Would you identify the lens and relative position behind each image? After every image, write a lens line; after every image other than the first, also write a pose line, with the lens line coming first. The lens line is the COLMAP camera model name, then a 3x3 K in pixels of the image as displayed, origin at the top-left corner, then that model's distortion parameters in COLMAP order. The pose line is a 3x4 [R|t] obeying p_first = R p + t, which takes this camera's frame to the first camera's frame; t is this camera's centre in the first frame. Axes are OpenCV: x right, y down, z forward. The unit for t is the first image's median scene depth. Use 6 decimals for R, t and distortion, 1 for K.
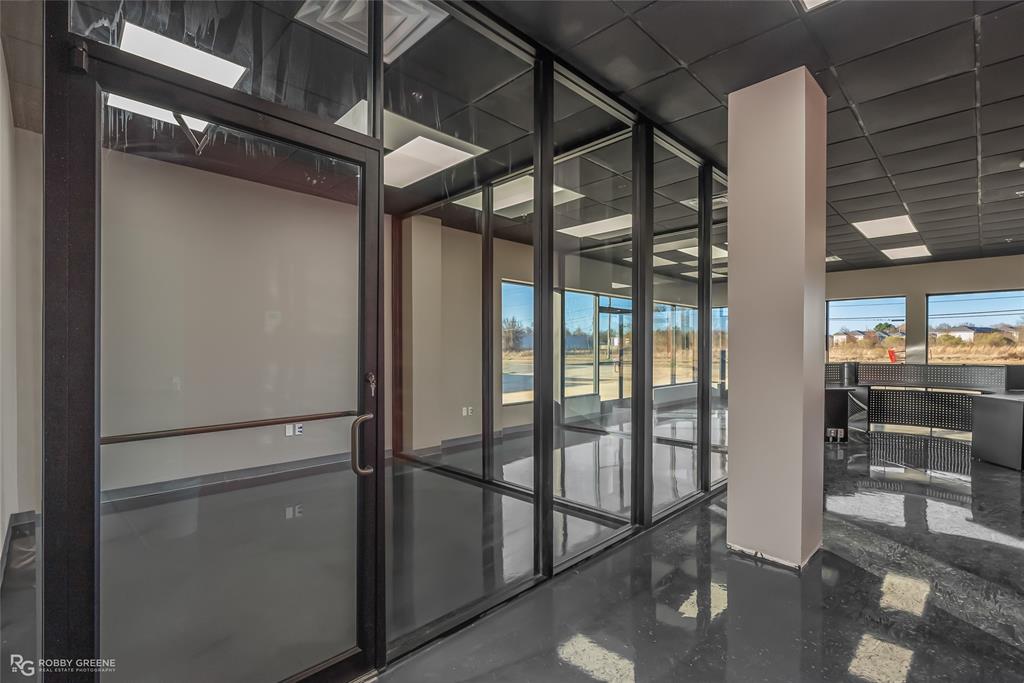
lens RADIAL K [[471.0, 0, 512.0], [0, 471.0, 341.5], [0, 0, 1]] dist [-0.000721, 0.000038]
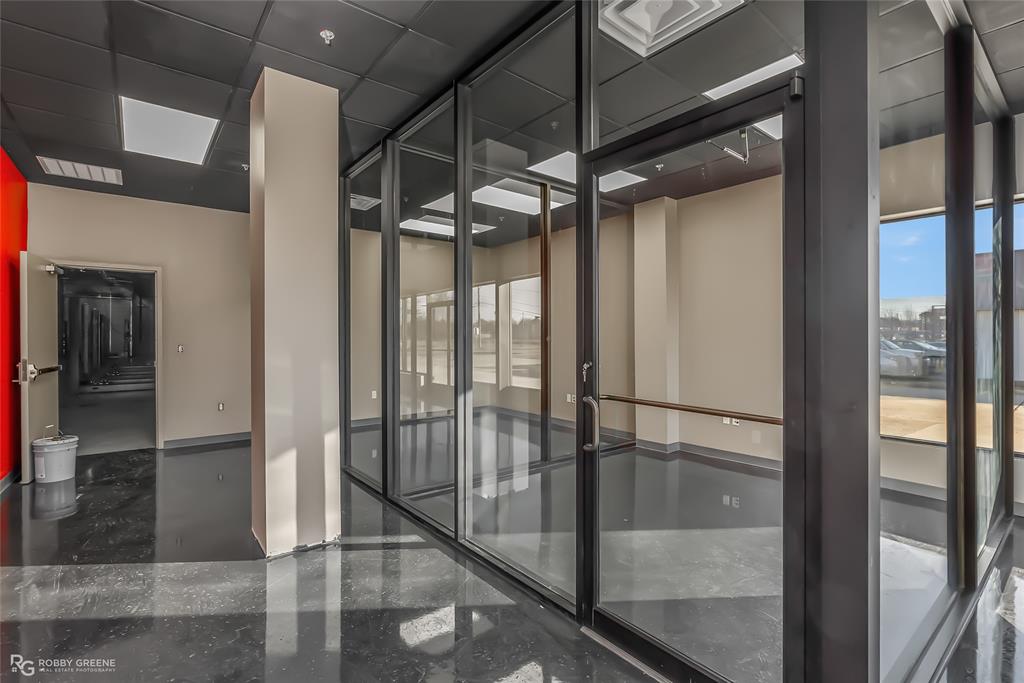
lens RADIAL K [[471.0, 0, 512.0], [0, 471.0, 341.5], [0, 0, 1]] dist [-0.000721, 0.000038]
pose [[-0.110952, 0.003215, -0.993821, 1.101879], [0.003435, 0.999990, 0.002851, 0.015299], [0.993820, -0.003098, -0.110962, 1.153464]]
